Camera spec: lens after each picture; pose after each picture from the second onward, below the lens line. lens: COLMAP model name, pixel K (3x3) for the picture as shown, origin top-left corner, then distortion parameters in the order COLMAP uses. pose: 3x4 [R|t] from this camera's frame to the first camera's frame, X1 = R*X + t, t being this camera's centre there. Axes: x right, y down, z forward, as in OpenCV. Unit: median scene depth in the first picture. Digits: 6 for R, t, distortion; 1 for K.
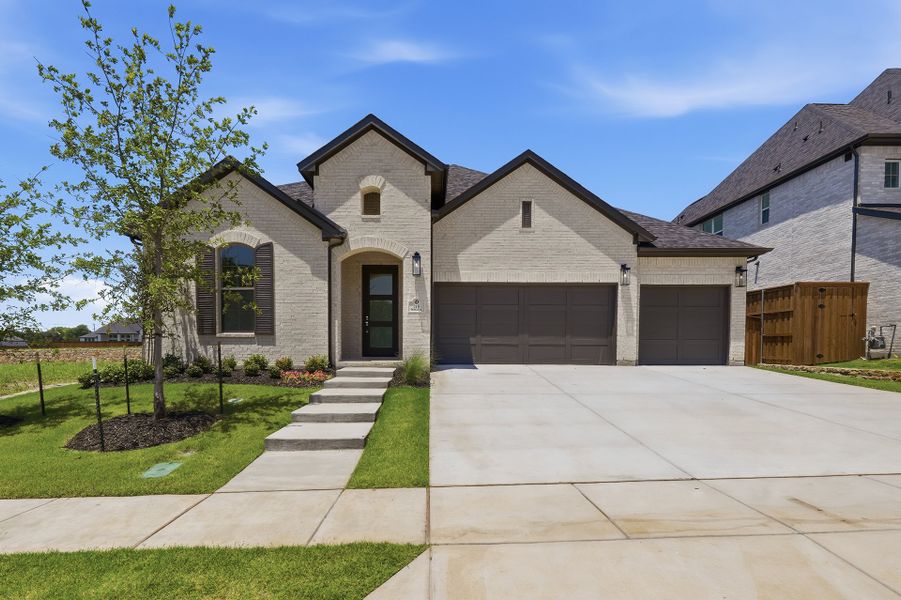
lens RADIAL K [[464.6, 0, 436.0], [0, 464.6, 366.6], [0, 0, 1]] dist [-0.001460, -0.000662]
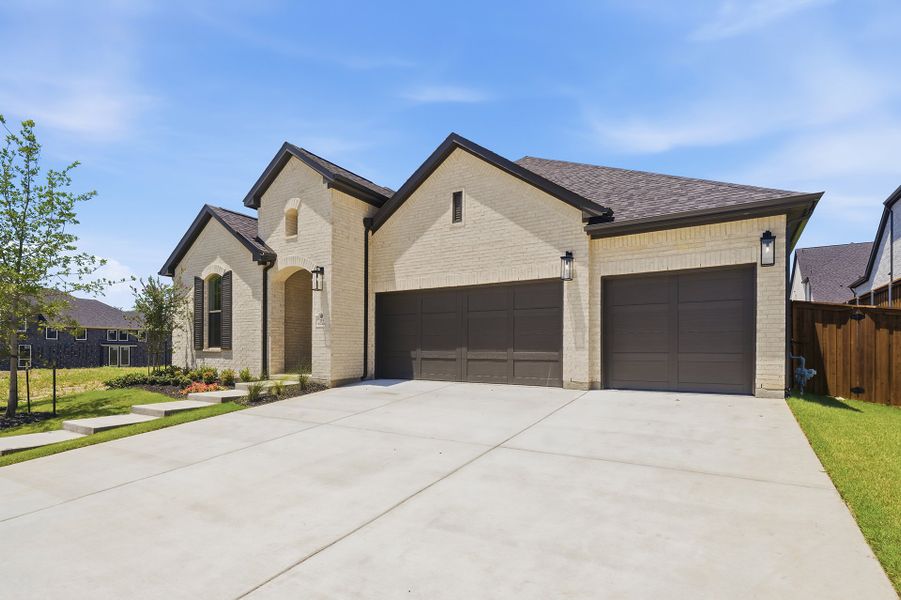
lens RADIAL K [[450.2, 0, 449.6], [0, 450.2, 351.1], [0, 0, 1]] dist [-0.001542, -0.000069]
pose [[0.844862, 0.000137, -0.534984, 0.637998], [-0.022041, 0.999160, -0.034551, -0.034513], [0.534530, 0.040982, 0.844155, 0.308455]]
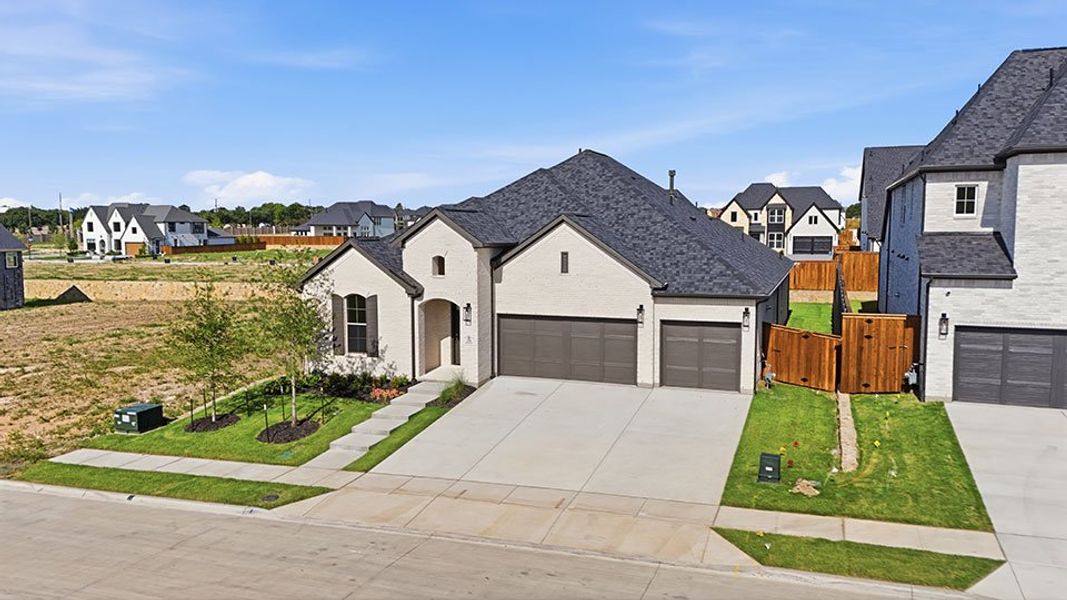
lens RADIAL K [[785.8, 0, 533.5], [0, 785.8, 300.0], [0, 0, 1]] dist [0.065871, -0.057604]
pose [[0.934877, 0.029064, -0.353781, 0.878890], [-0.007320, 0.998009, 0.062644, -0.364449], [0.354897, -0.055975, 0.933228, -1.013815]]
